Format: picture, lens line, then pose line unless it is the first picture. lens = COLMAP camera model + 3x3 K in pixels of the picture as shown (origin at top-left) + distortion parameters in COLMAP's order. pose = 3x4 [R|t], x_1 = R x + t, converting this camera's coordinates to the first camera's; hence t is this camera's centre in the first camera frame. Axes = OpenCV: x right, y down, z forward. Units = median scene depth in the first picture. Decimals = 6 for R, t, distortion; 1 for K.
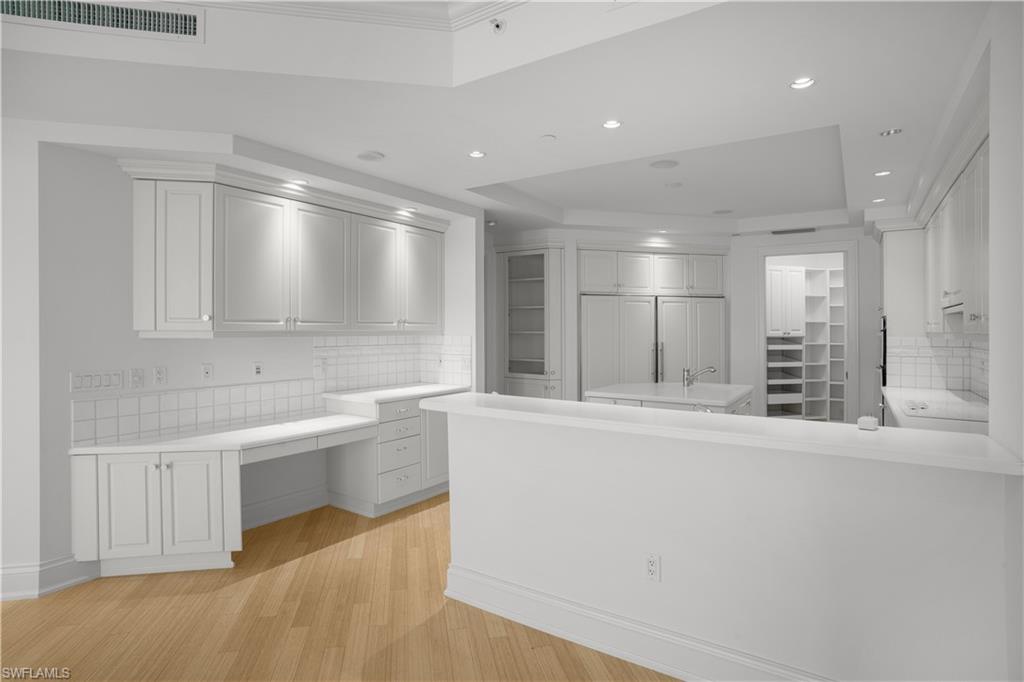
lens RADIAL K [[531.0, 0, 508.7], [0, 531.0, 333.0], [0, 0, 1]] dist [-0.055828, 0.008702]
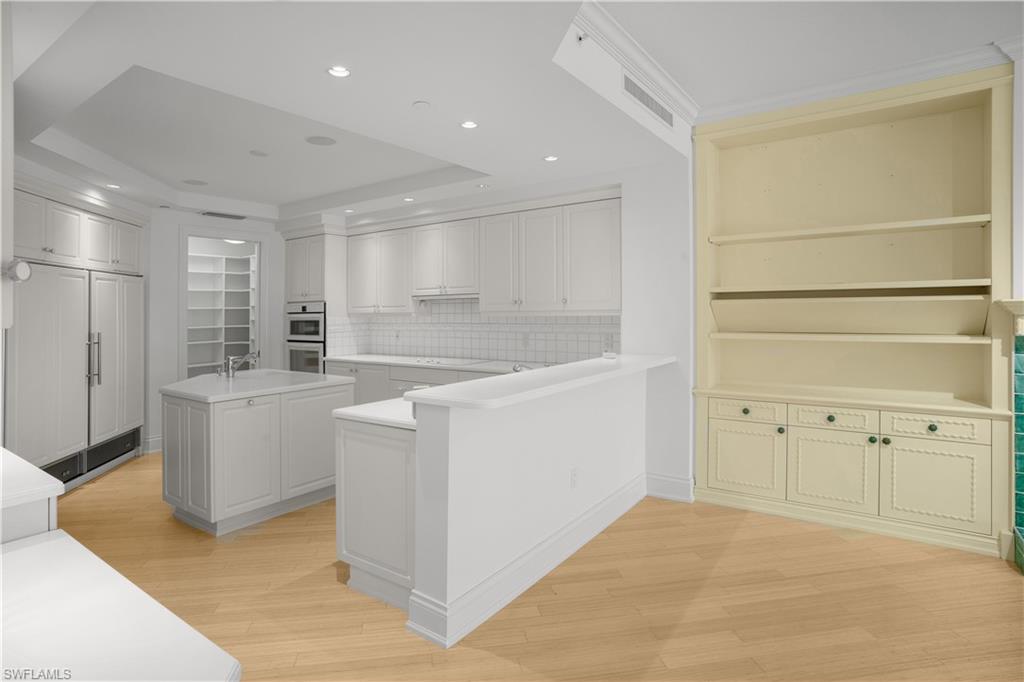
lens RADIAL K [[531.0, 0, 497.3], [0, 531.0, 314.5], [0, 0, 1]] dist [-0.055828, 0.008702]
pose [[0.048471, -0.012541, 0.998746, -0.451196], [0.019853, 0.999736, 0.011590, -0.005429], [-0.998627, 0.019267, 0.048707, 0.440497]]
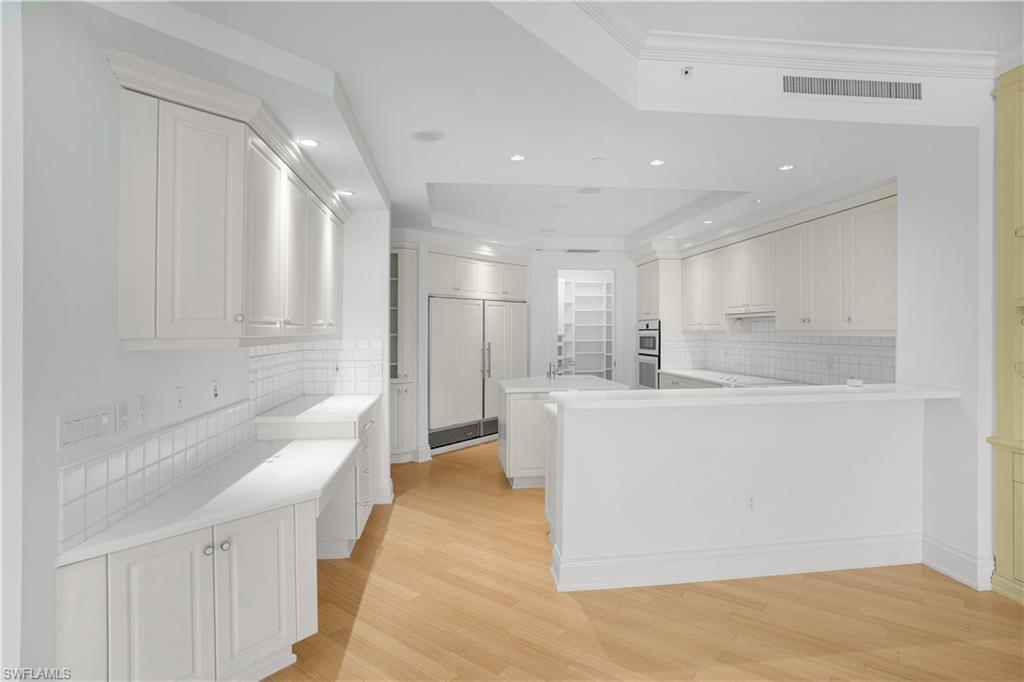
lens RADIAL K [[531.0, 0, 507.5], [0, 531.0, 334.8], [0, 0, 1]] dist [-0.055828, 0.008702]
pose [[0.768148, -0.014177, 0.640116, -0.426245], [0.013455, 0.999891, 0.006000, -0.003887], [-0.640131, 0.004004, 0.768255, 0.139577]]
